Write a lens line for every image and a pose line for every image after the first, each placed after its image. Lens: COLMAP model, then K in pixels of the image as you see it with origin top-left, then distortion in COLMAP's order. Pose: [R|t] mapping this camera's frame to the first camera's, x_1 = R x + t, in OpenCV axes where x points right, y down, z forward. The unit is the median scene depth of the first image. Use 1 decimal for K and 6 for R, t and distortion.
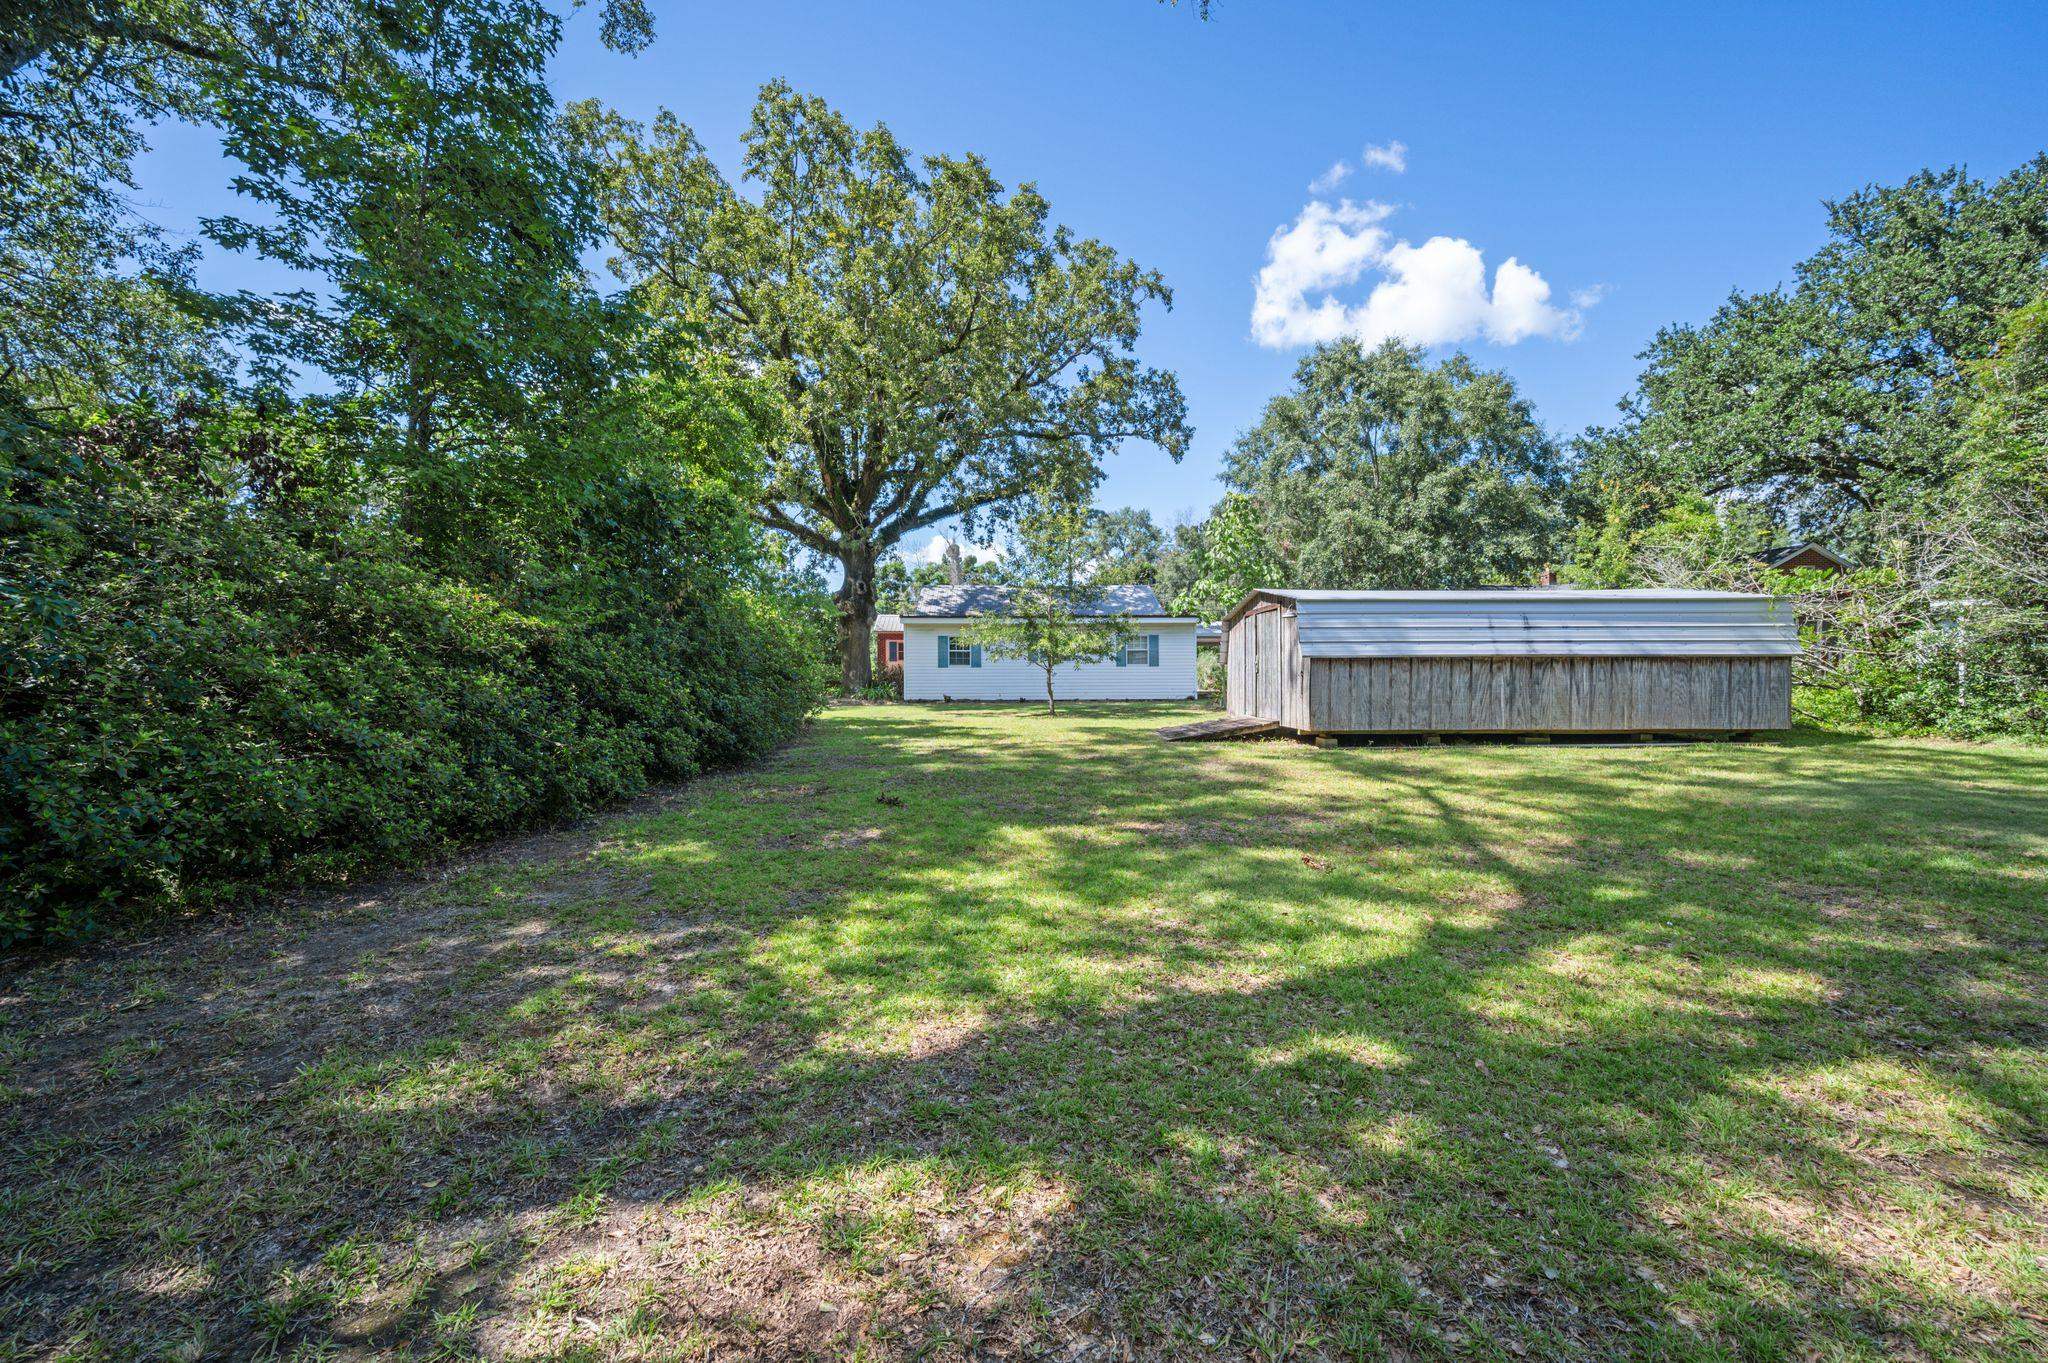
lens RADIAL K [[801.9, 0, 1024.0], [0, 801.9, 681.5], [0, 0, 1]] dist [-0.000603, -0.000124]
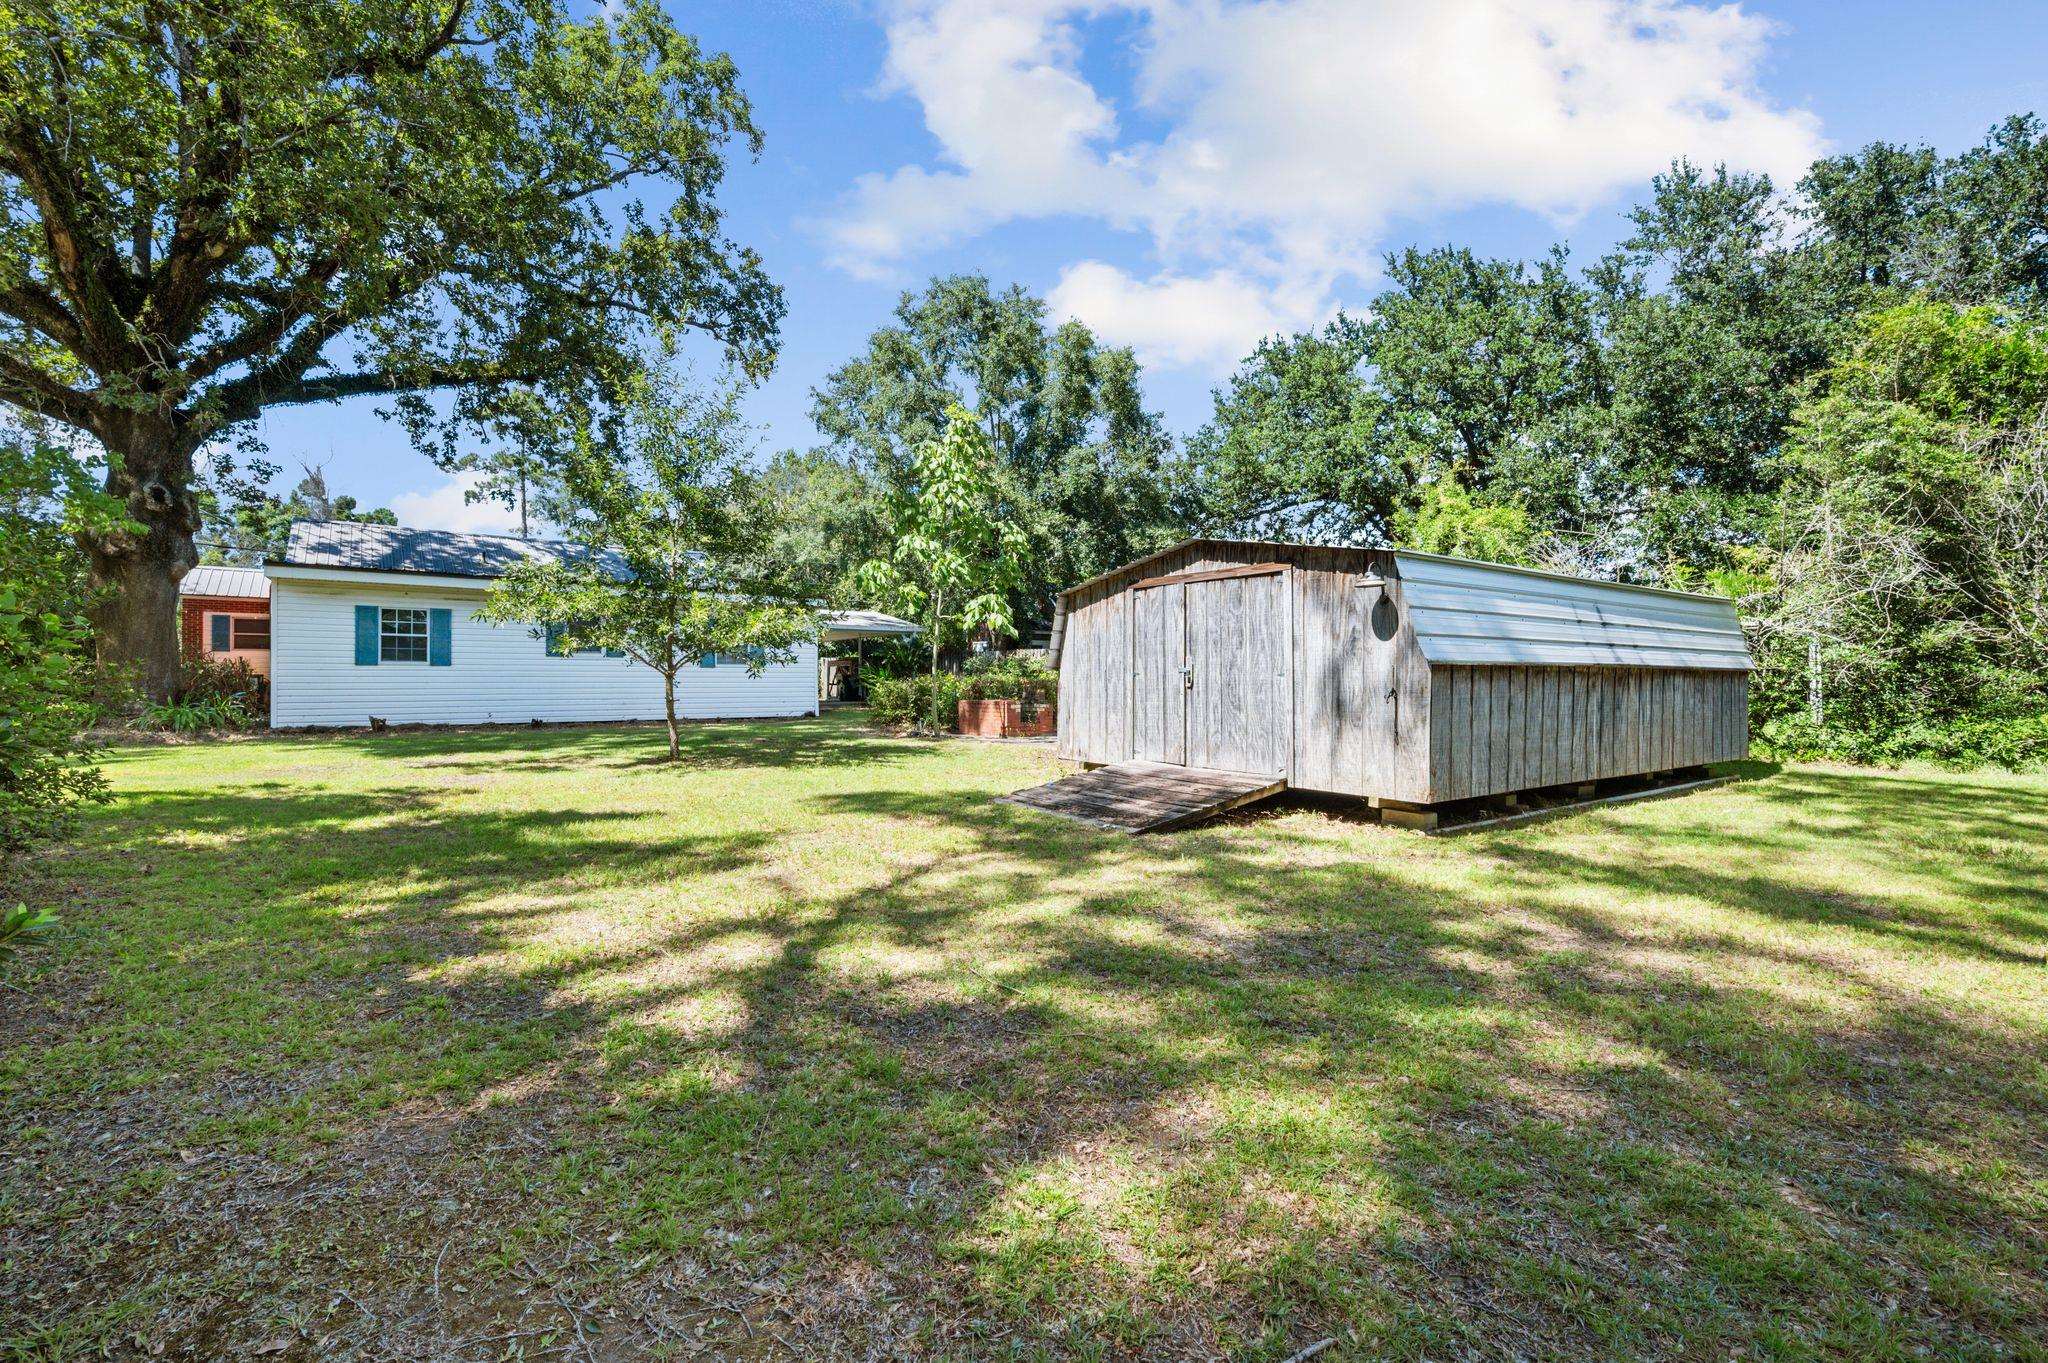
lens RADIAL K [[885.1, 0, 1027.3], [0, 885.1, 682.6], [0, 0, 1]] dist [-0.001621, -0.000245]
pose [[0.823592, 0.004519, 0.567165, -0.071747], [-0.003070, 0.999989, -0.003510, -0.005738], [-0.567174, 0.001149, 0.823597, 0.261141]]
